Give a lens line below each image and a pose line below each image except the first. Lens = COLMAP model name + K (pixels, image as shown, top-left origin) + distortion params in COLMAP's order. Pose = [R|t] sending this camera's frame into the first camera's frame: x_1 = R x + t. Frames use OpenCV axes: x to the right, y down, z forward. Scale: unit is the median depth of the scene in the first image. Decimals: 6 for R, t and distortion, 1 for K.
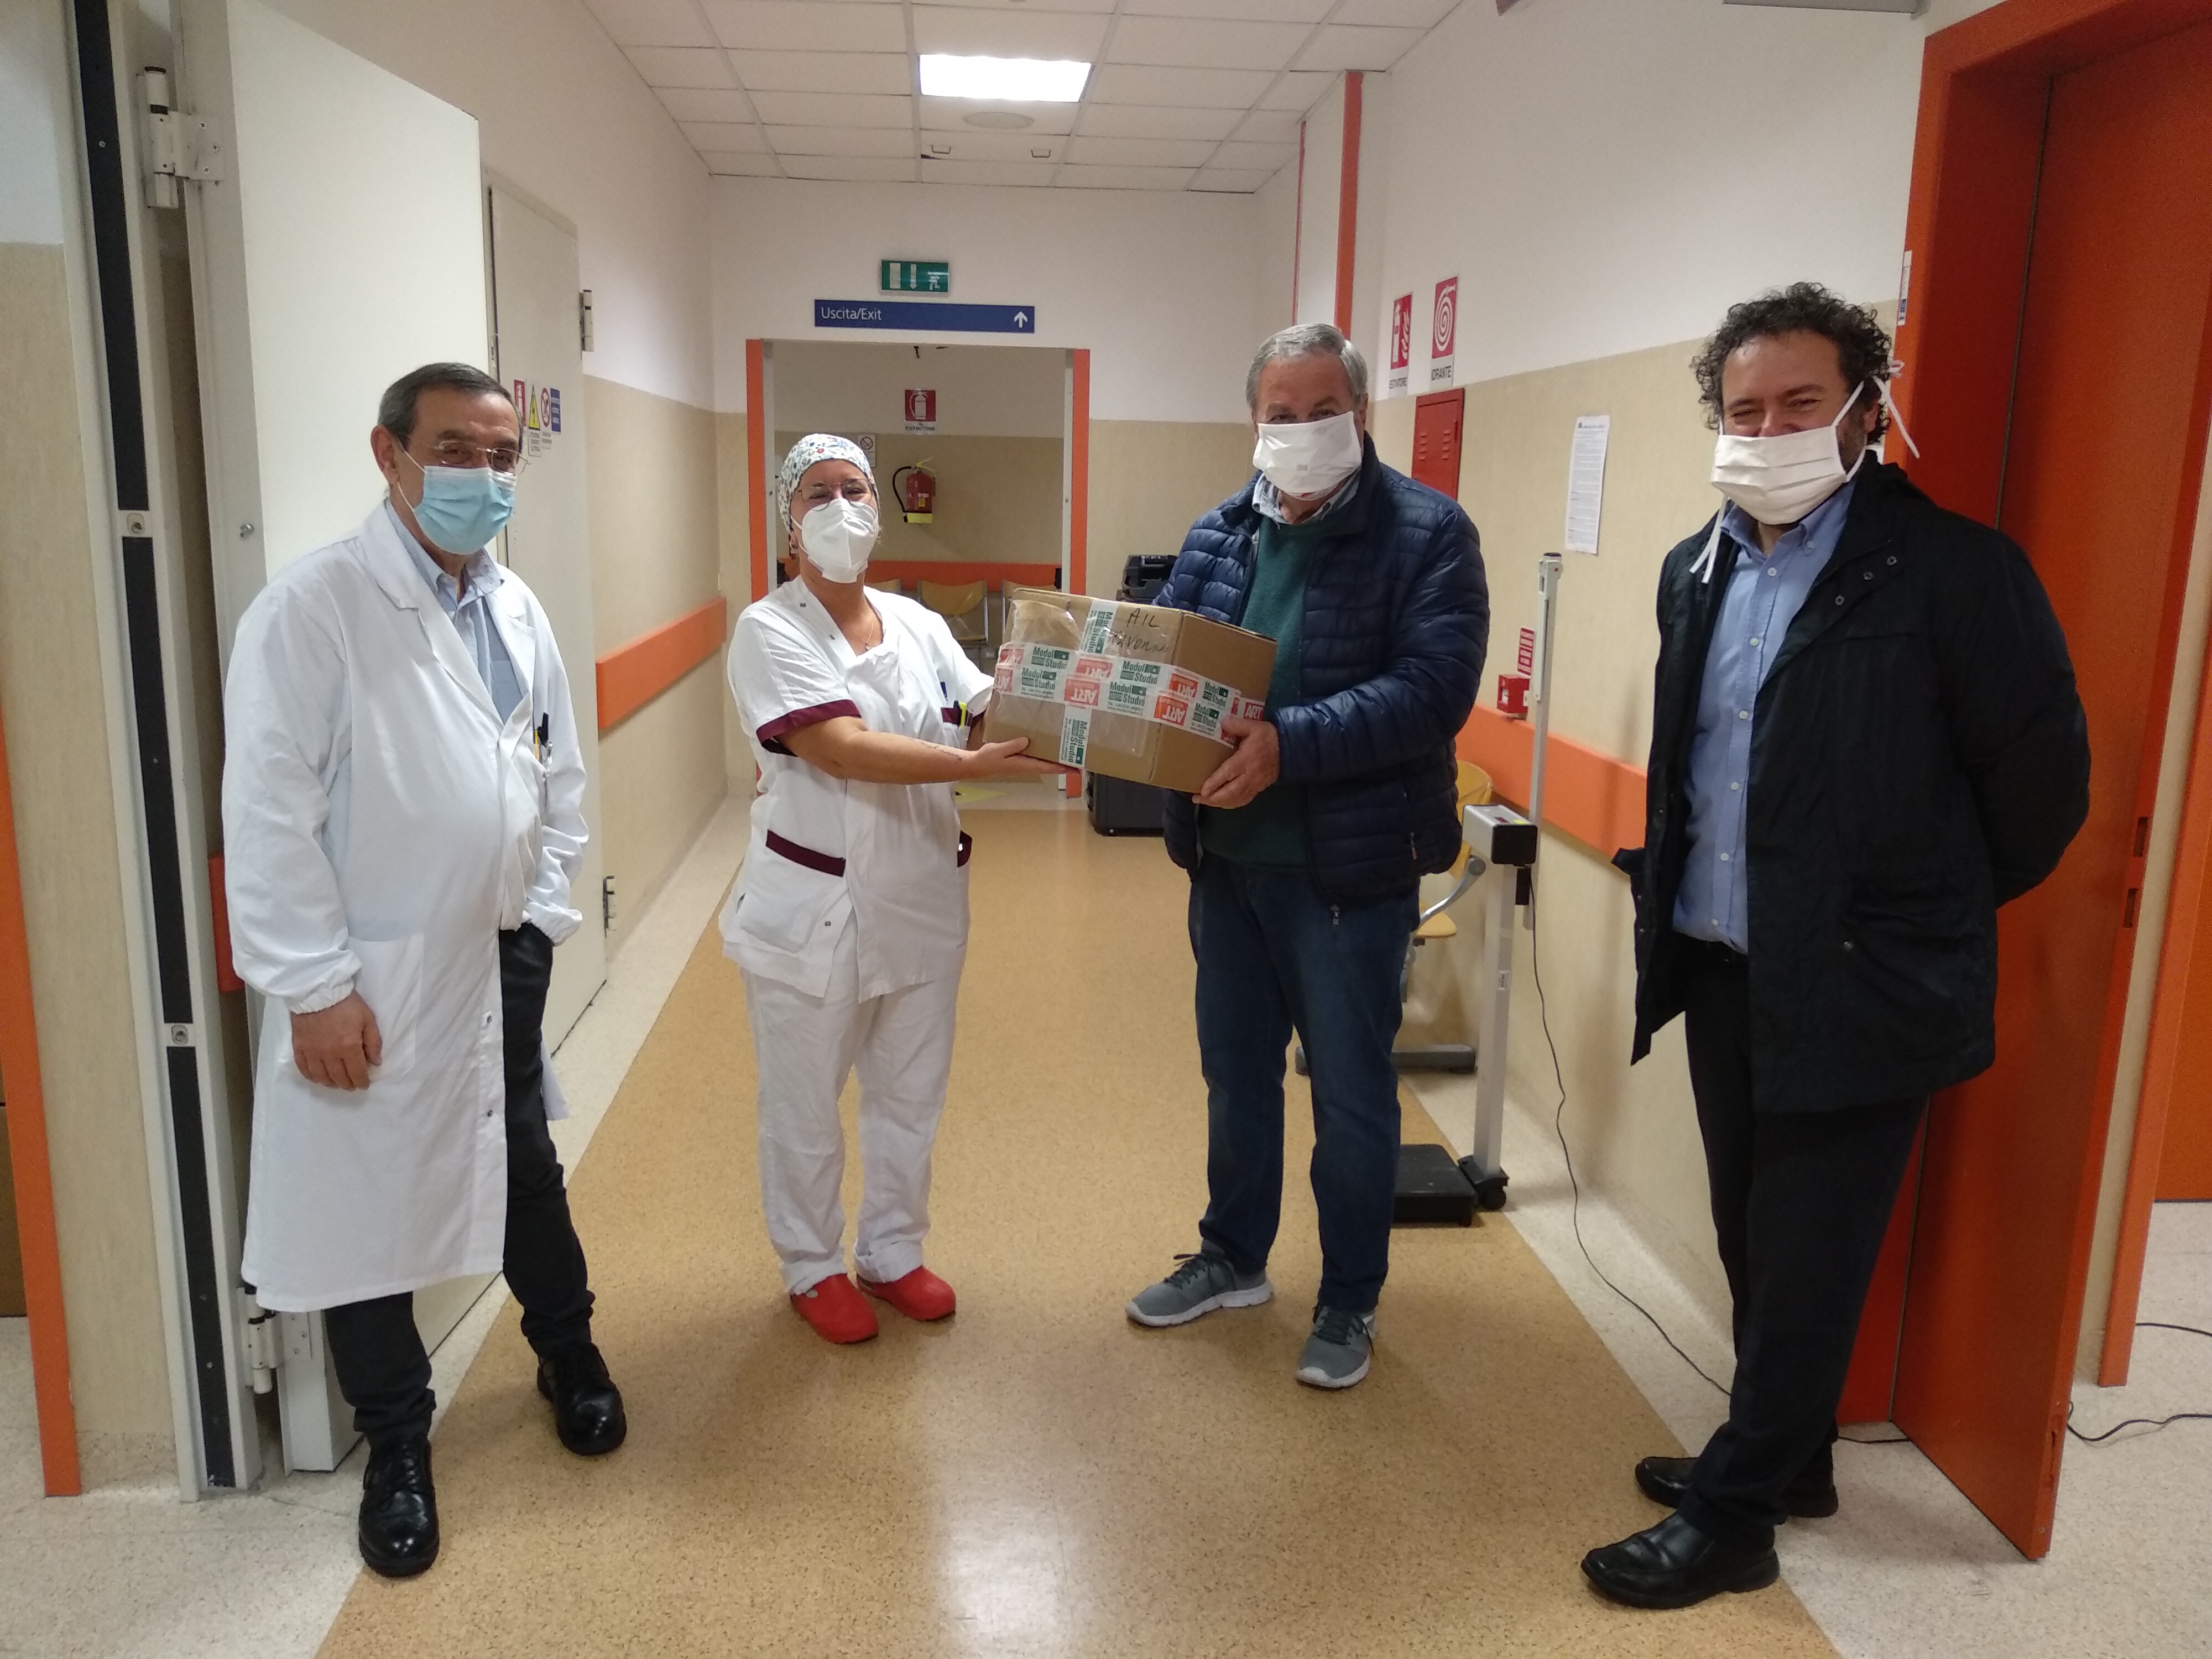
lens RADIAL K [[1684.2, 0, 1100.7], [0, 1684.2, 834.4], [0, 0, 1]] dist [-0.012892, -0.027124]
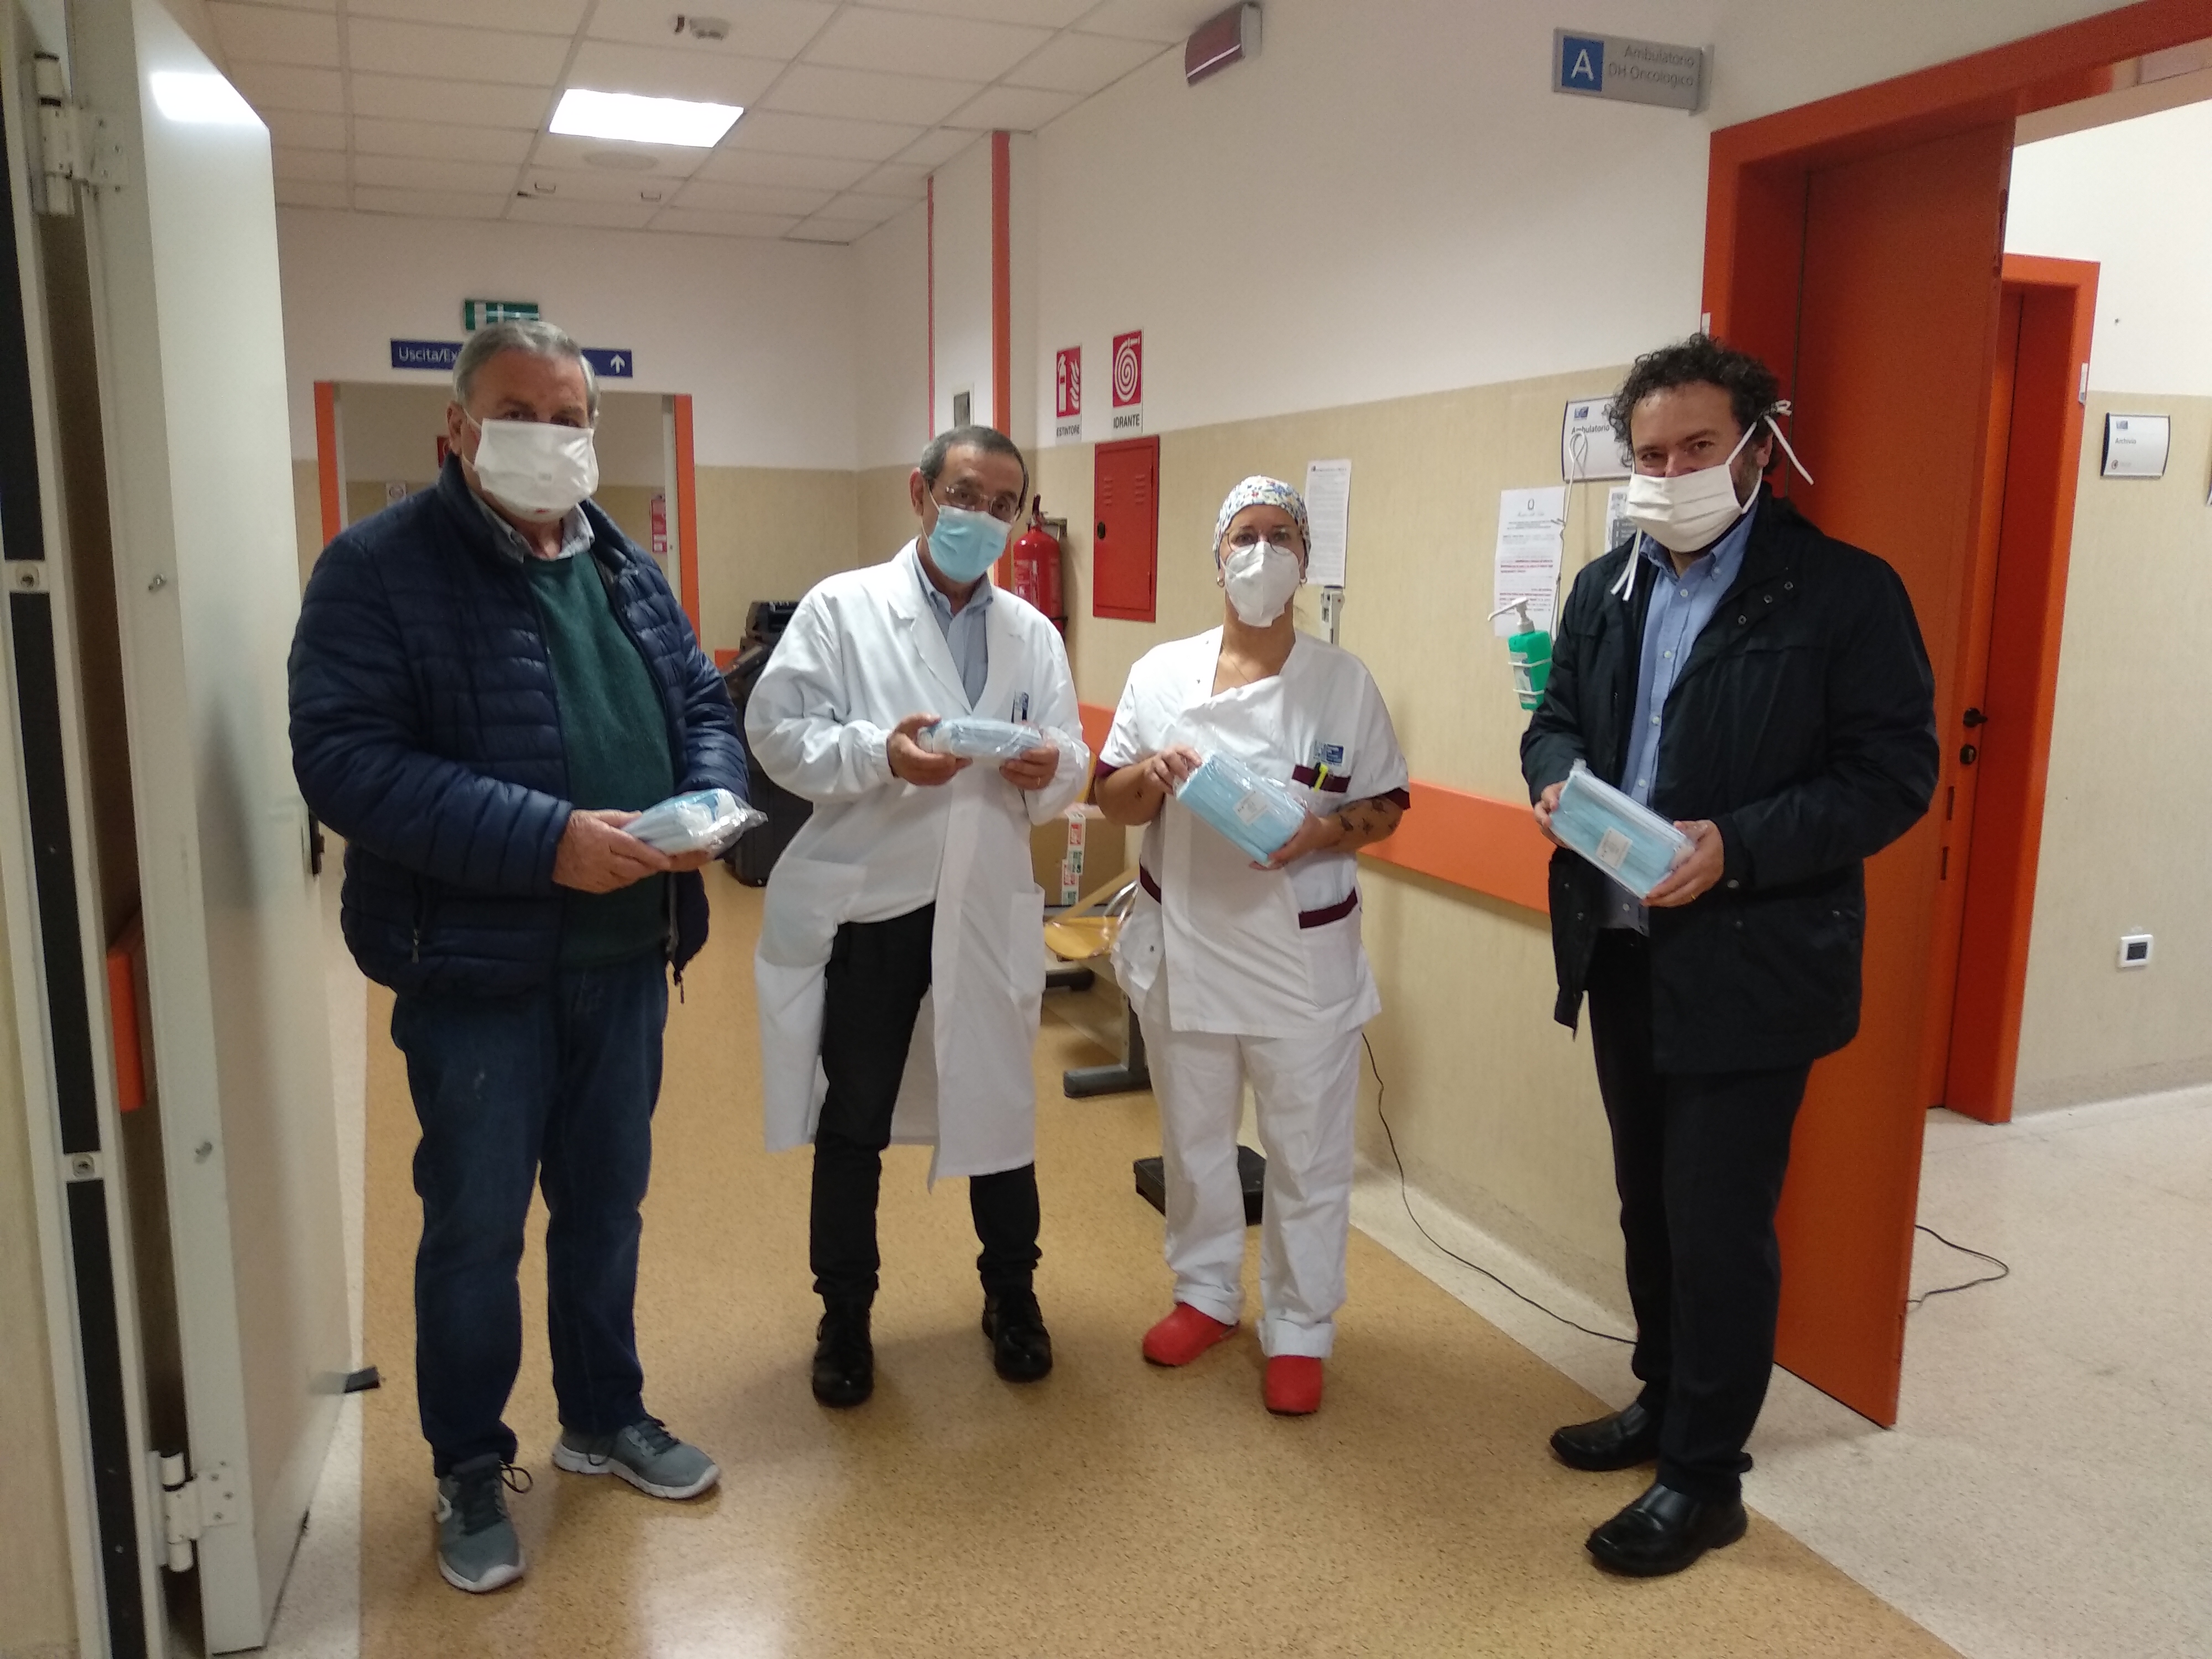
lens RADIAL K [[1684.2, 0, 1047.0], [0, 1684.2, 837.6], [0, 0, 1]] dist [-0.012892, -0.027124]
pose [[0.955087, -0.062289, 0.289705, -0.216443], [0.070039, 0.997409, -0.016449, -0.000474], [-0.287929, 0.036001, 0.956975, 0.019718]]
